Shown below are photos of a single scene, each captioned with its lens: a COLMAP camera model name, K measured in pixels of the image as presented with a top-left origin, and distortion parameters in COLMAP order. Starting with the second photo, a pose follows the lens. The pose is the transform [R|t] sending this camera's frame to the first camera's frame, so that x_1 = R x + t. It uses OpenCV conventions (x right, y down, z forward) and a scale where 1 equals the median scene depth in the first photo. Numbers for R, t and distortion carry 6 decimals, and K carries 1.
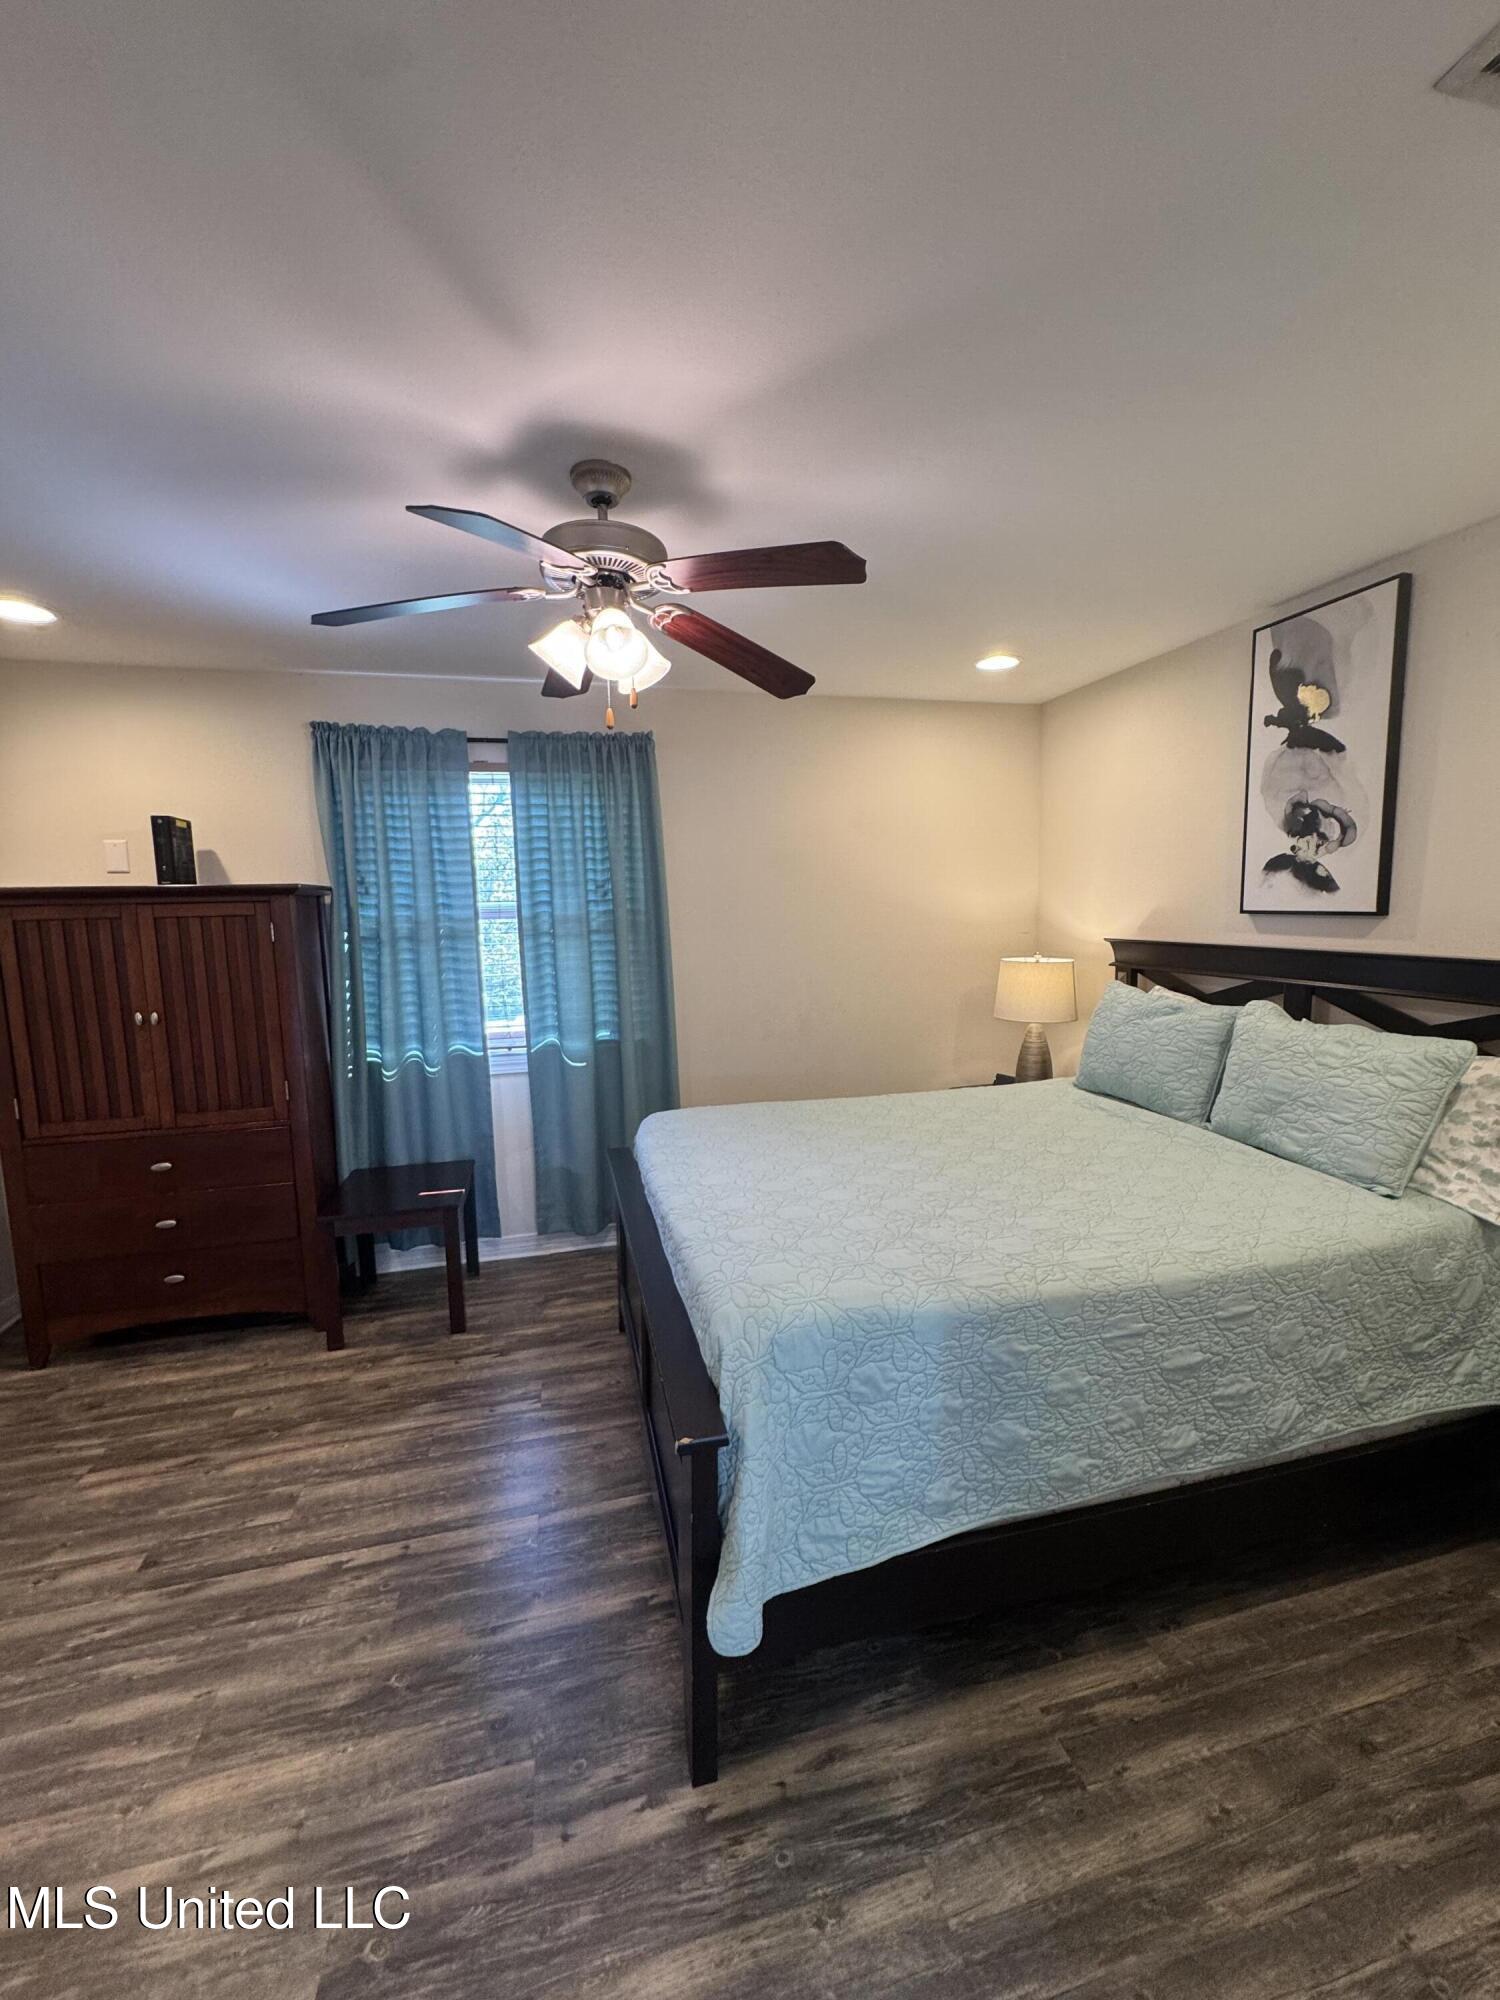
lens RADIAL K [[795.3, 0, 750.8], [0, 795.3, 995.7], [0, 0, 1]] dist [-0.000732, 0.000029]
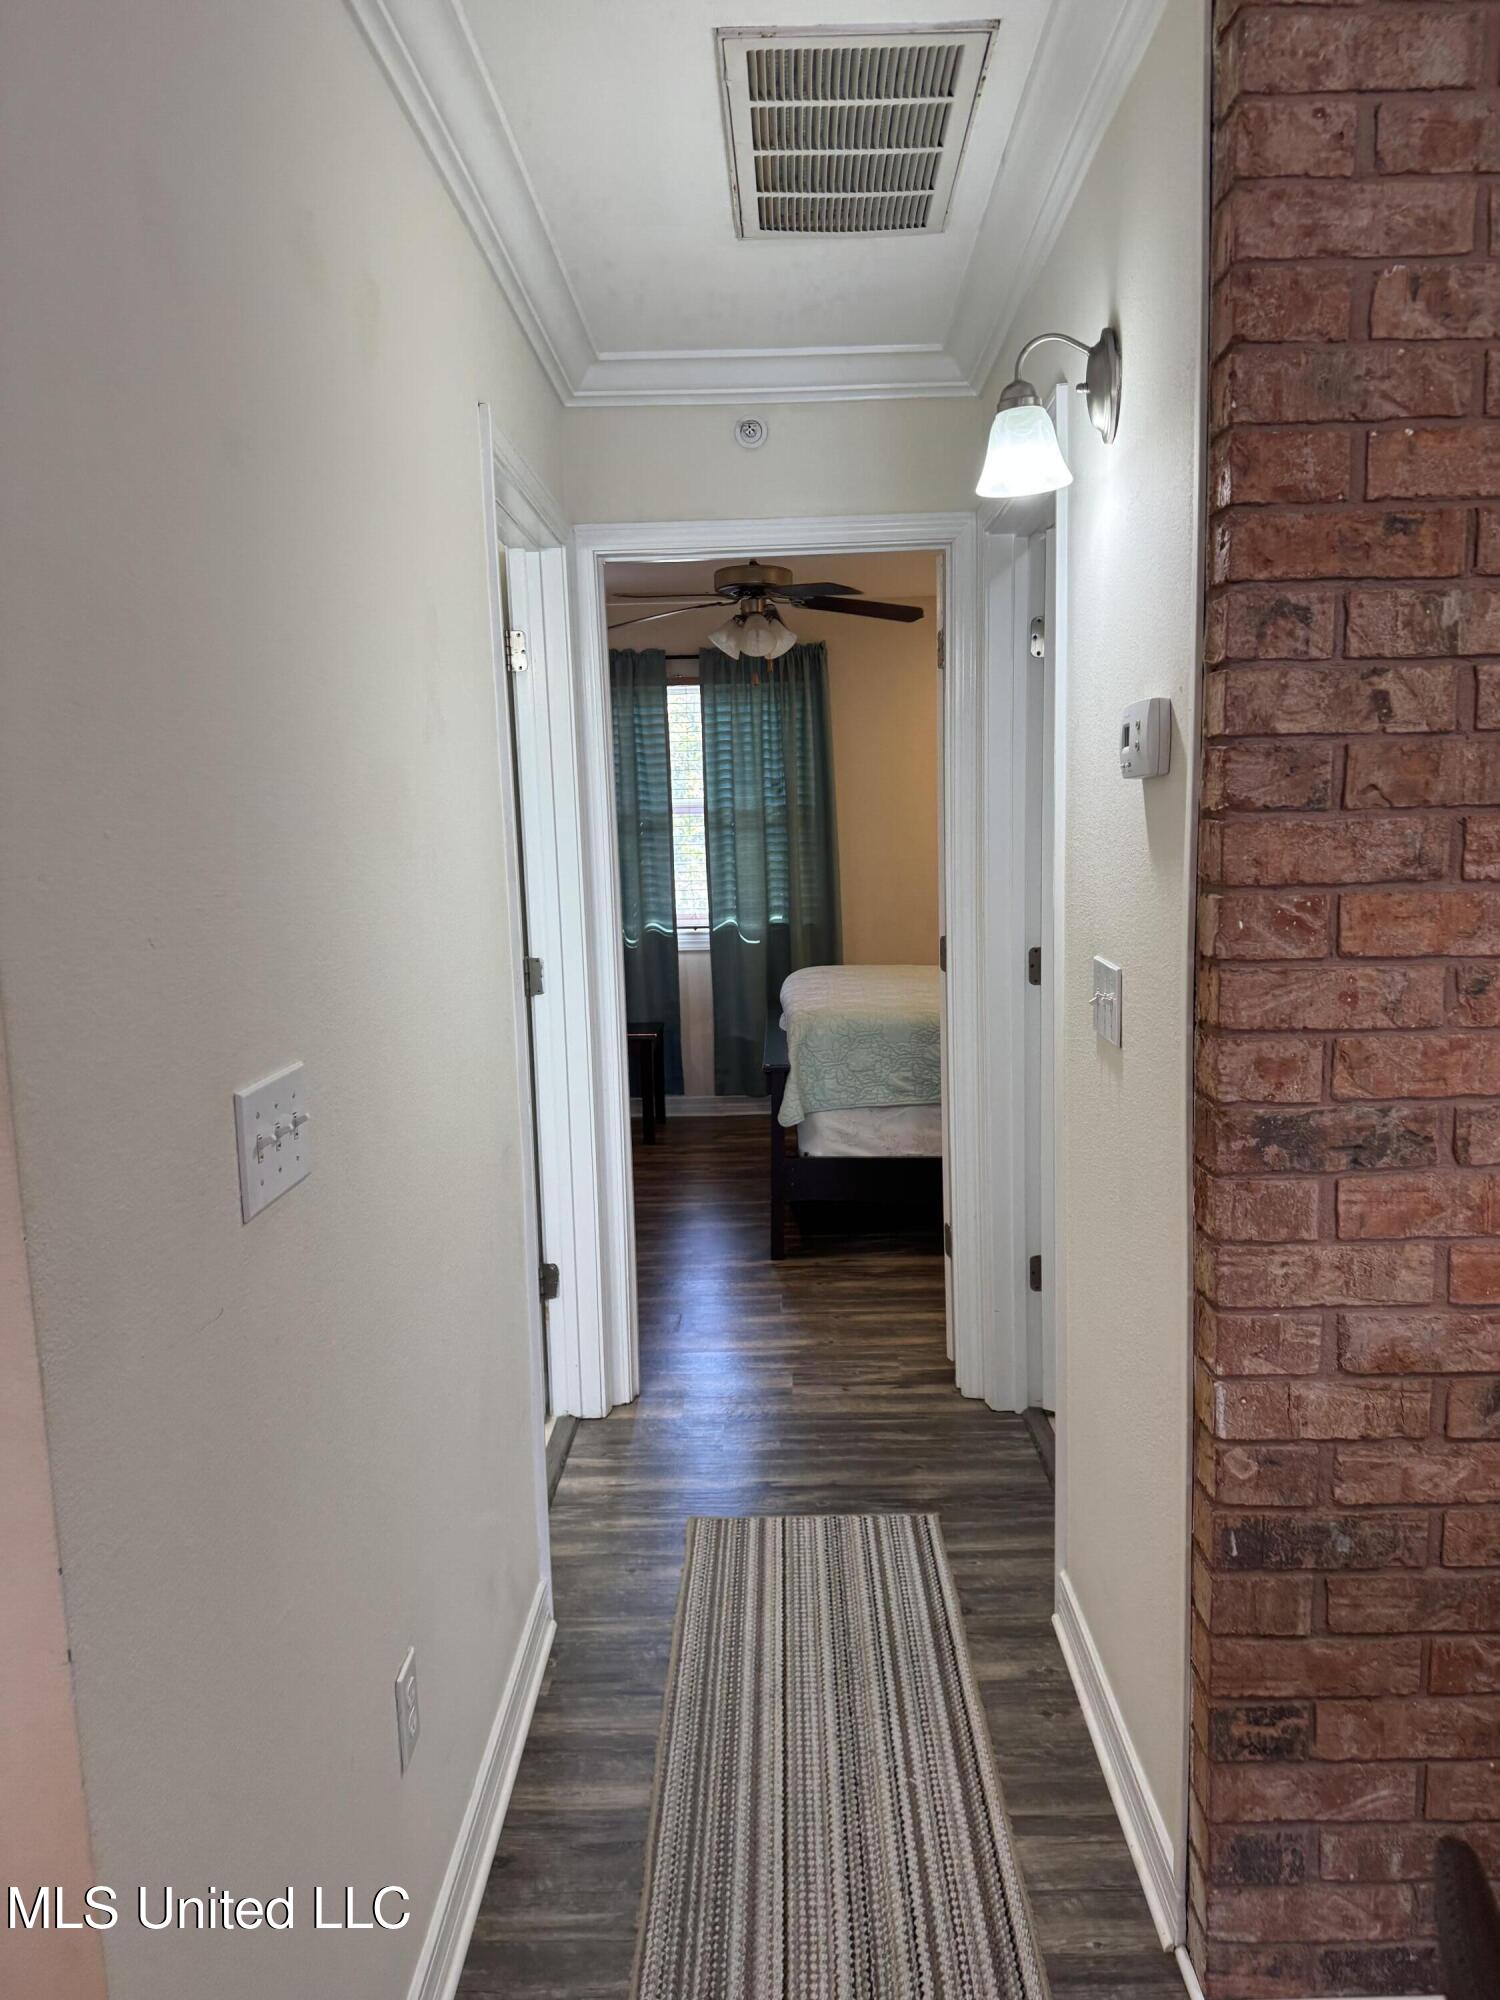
lens RADIAL K [[1385.5, 0, 765.7], [0, 1385.5, 1004.1], [0, 0, 1]] dist [0.125532, -0.202925]
pose [[0.967472, 0.031706, -0.250985, 0.313519], [-0.024116, 0.999156, 0.033258, 0.112706], [0.251828, -0.026124, 0.967419, -0.951340]]
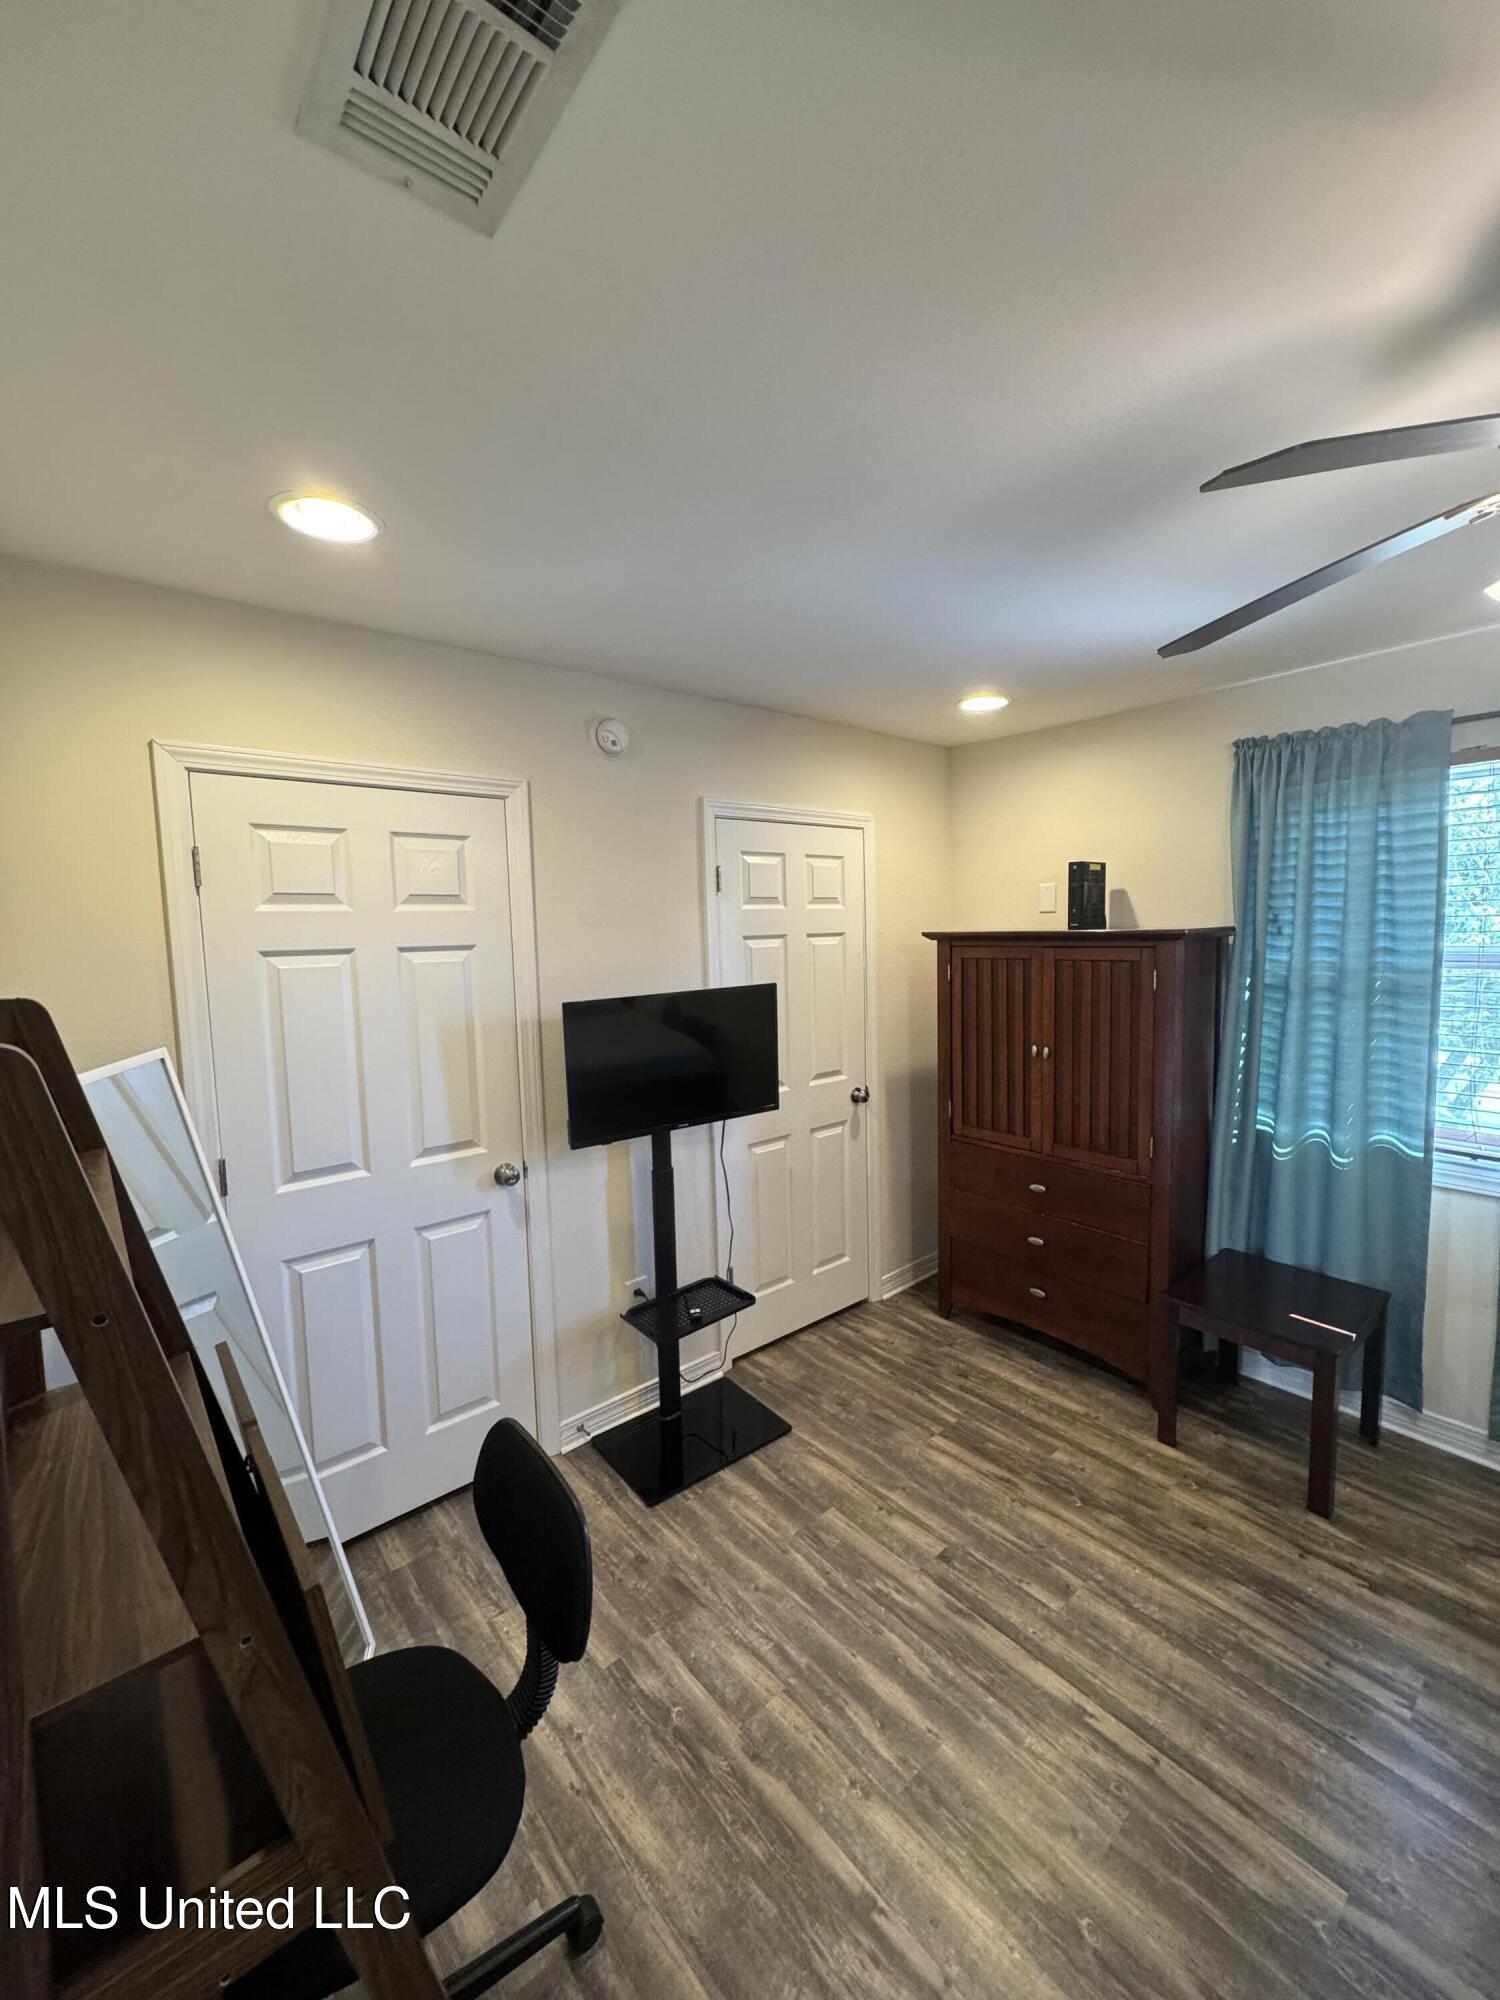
lens RADIAL K [[794.5, 0, 750.8], [0, 794.5, 997.3], [0, 0, 1]] dist [-0.002053, 0.000928]
pose [[0.441207, 0.091055, -0.892774, 0.025442], [-0.086104, 0.994545, 0.058882, -0.062276], [0.893265, 0.050892, 0.446640, 0.128829]]
